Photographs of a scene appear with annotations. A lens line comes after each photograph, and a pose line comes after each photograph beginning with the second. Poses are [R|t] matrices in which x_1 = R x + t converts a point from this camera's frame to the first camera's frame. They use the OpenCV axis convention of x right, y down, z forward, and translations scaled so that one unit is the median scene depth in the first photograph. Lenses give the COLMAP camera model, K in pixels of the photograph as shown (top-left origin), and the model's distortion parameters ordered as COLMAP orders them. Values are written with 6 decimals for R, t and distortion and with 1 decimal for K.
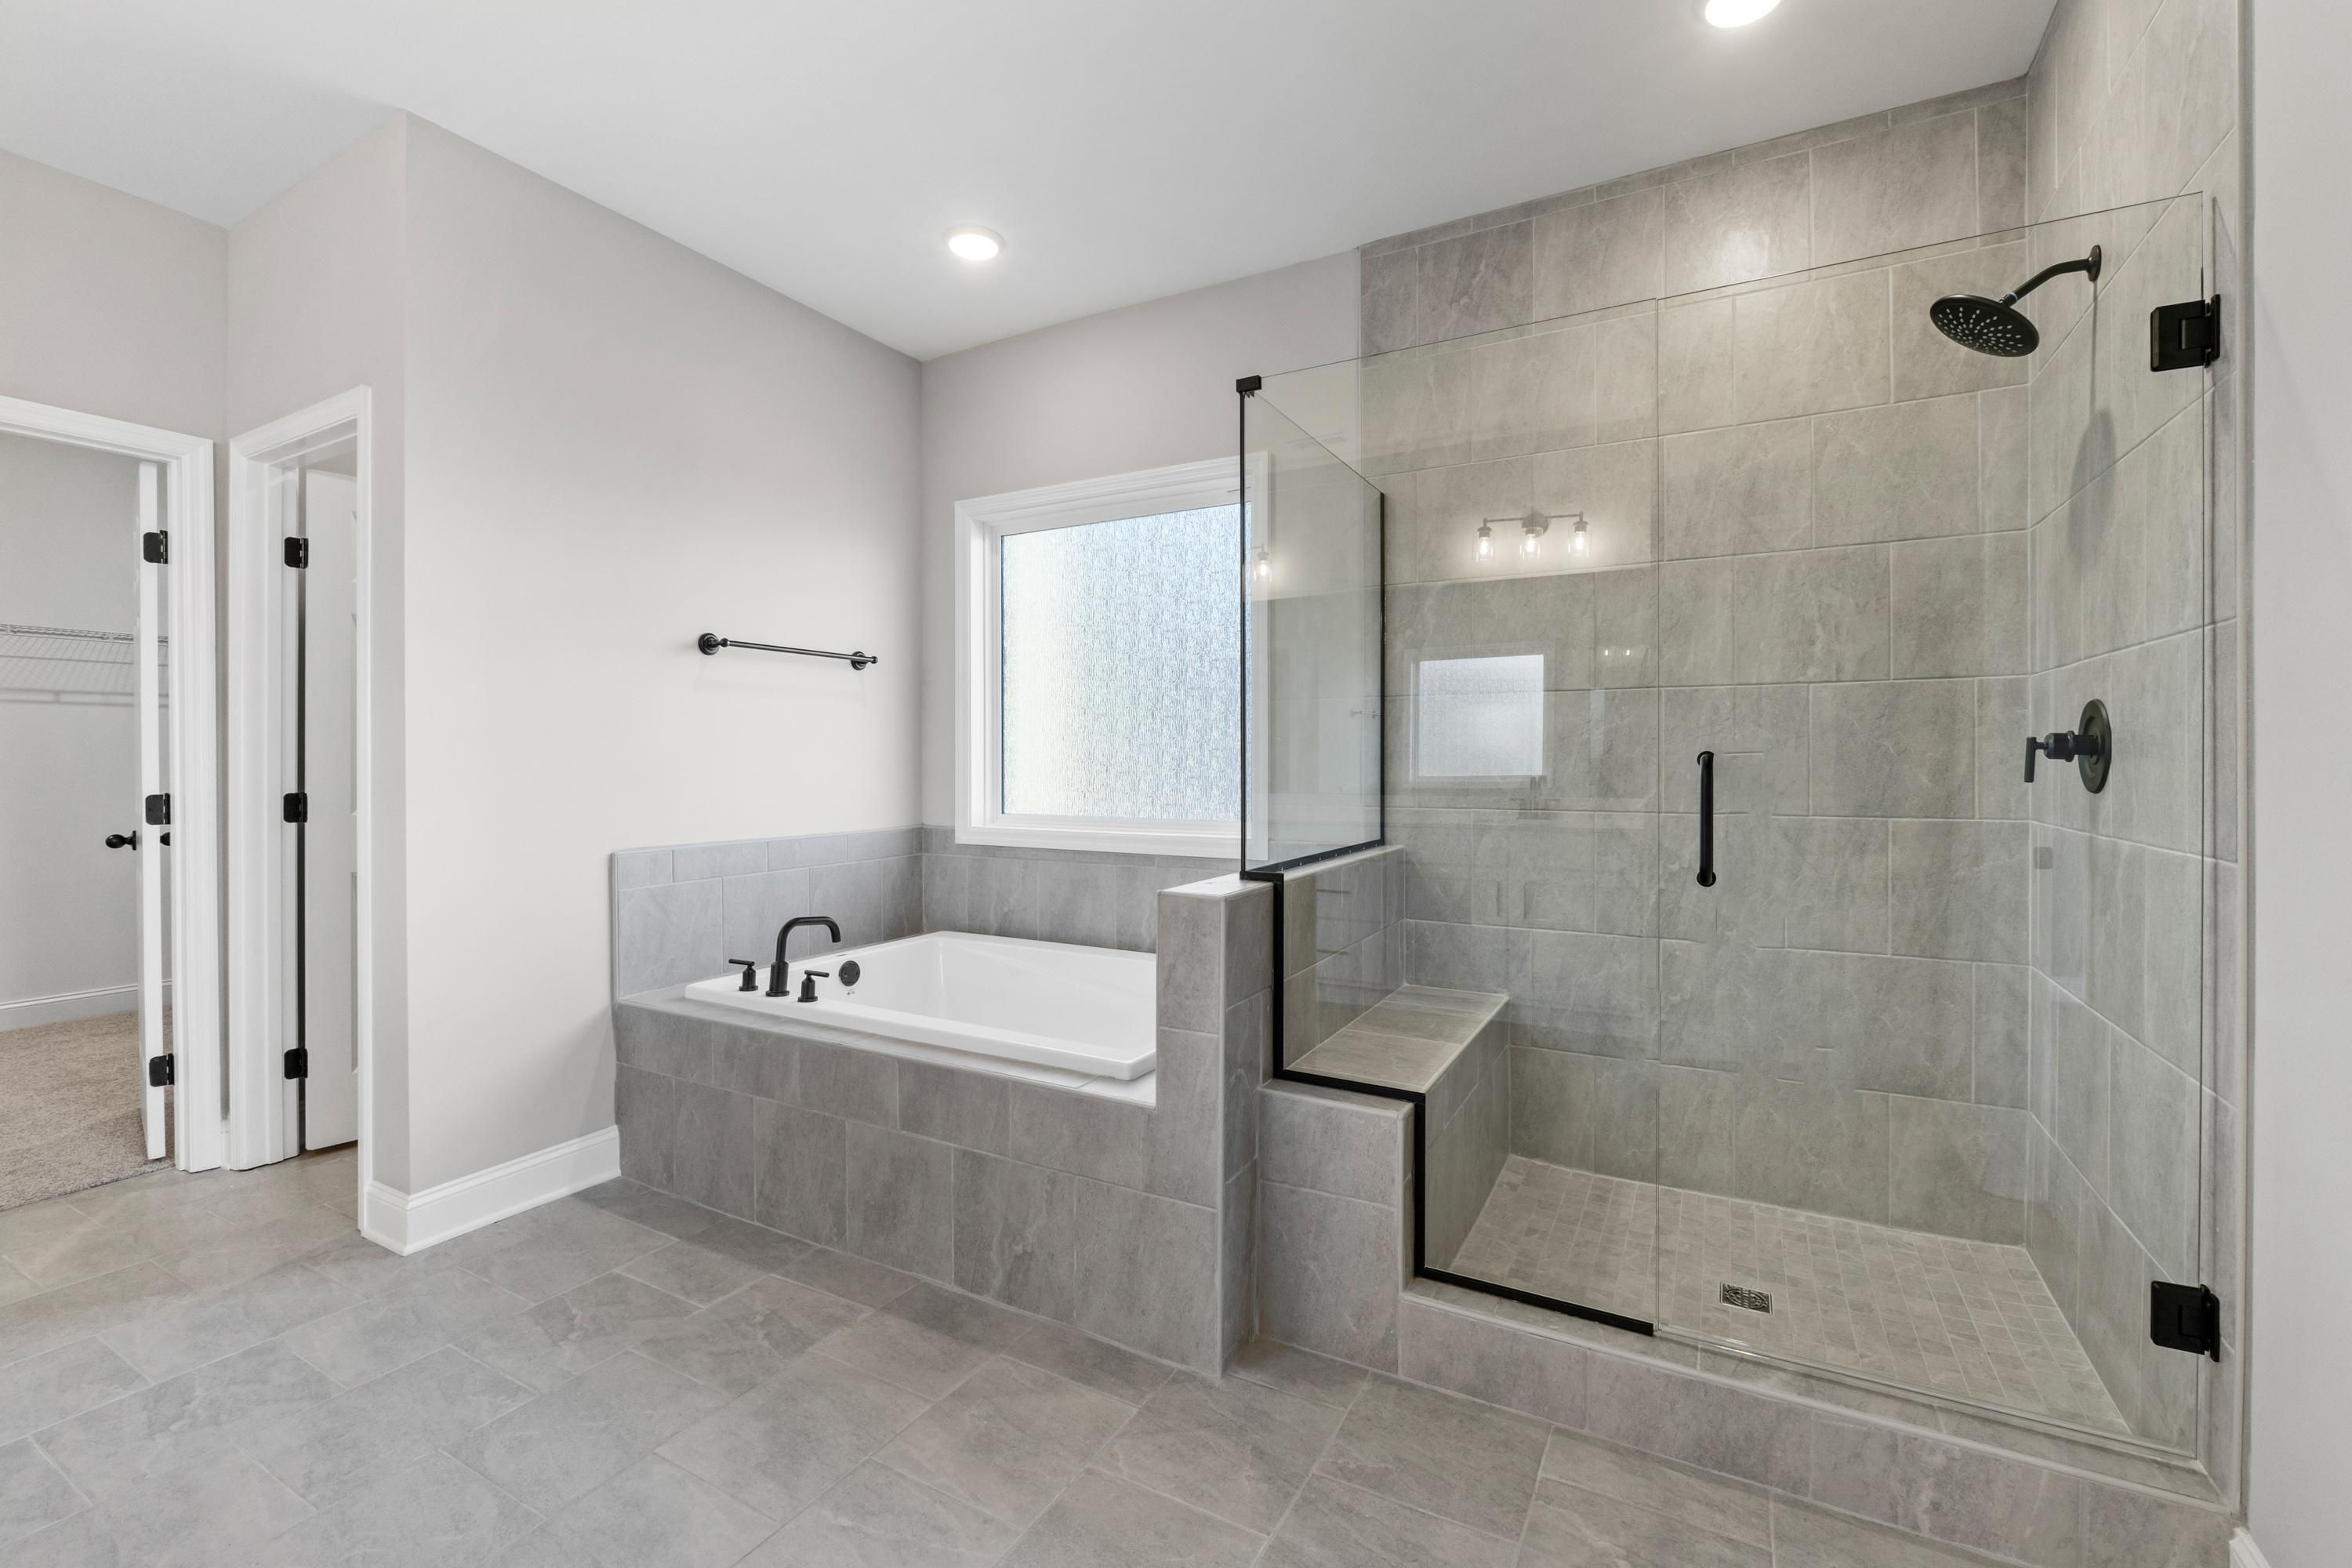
lens RADIAL K [[994.2, 0, 1176.3], [0, 994.2, 774.9], [0, 0, 1]] dist [-0.005178, -0.000437]
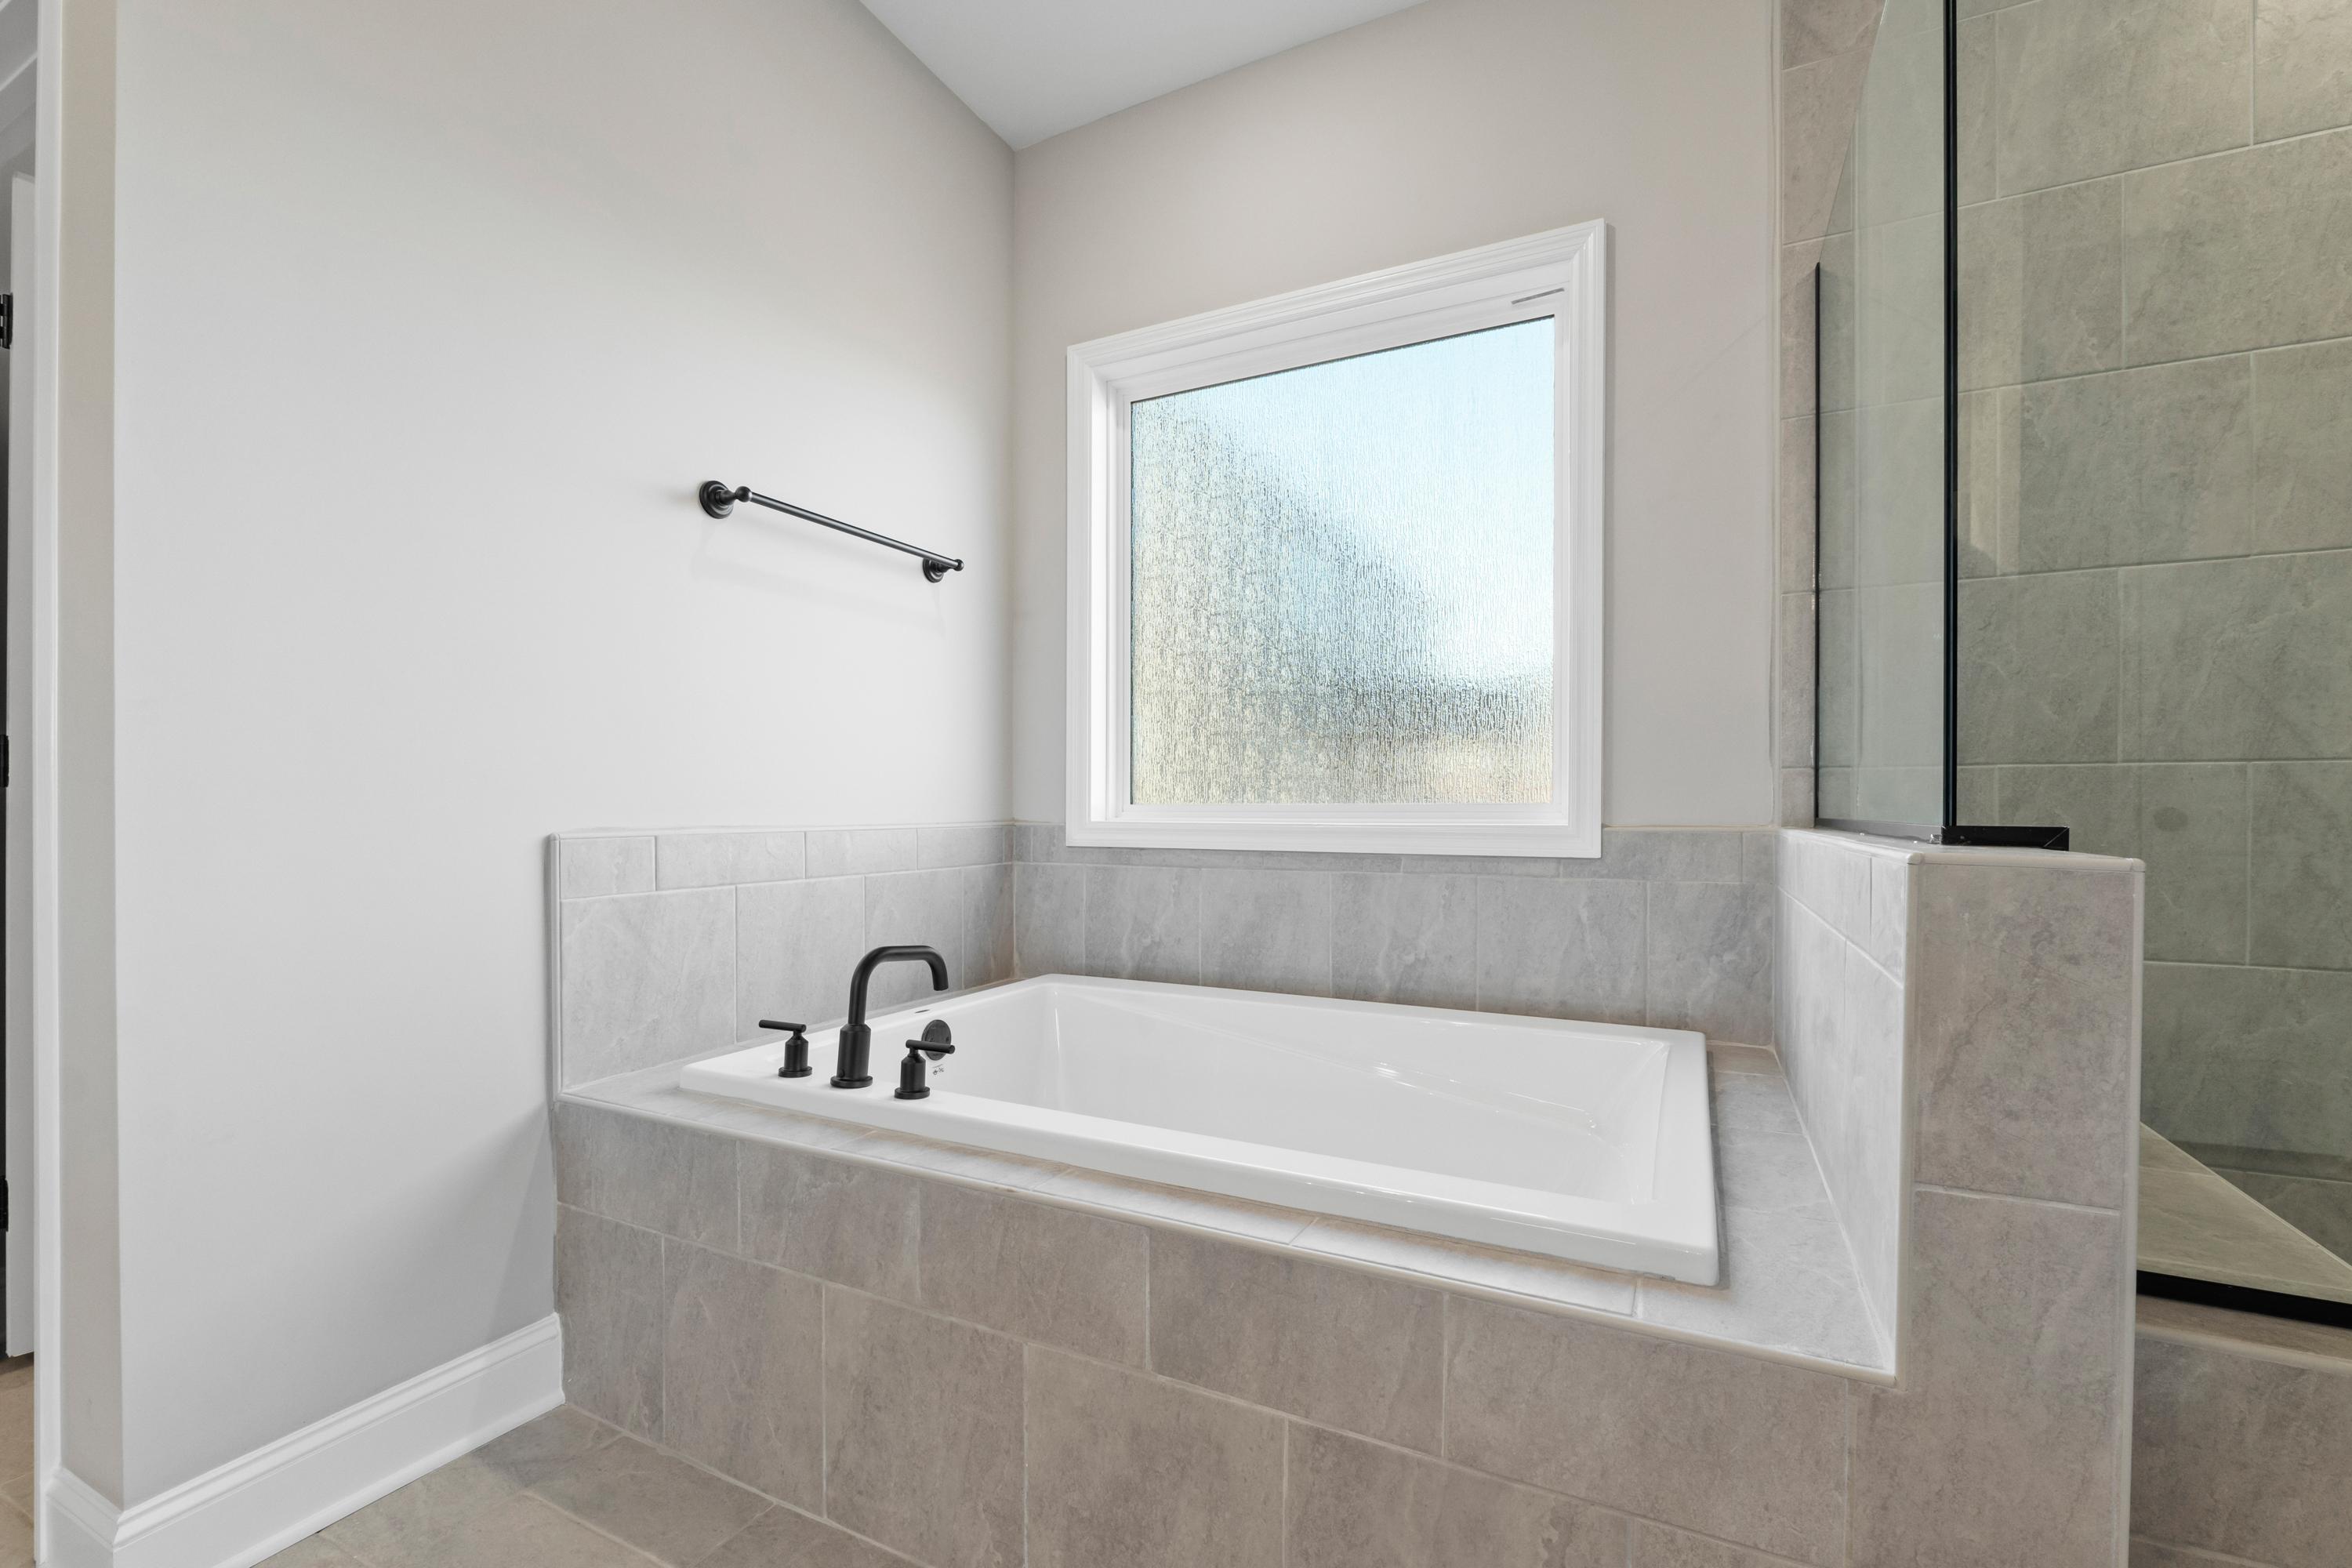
lens RADIAL K [[994.2, 0, 1181.0], [0, 994.2, 822.2], [0, 0, 1]] dist [-0.005178, -0.000437]
pose [[0.999055, 0.001654, 0.043443, -0.237221], [-0.001563, 0.999997, -0.002134, 0.073931], [-0.043446, 0.002064, 0.999054, 0.426042]]
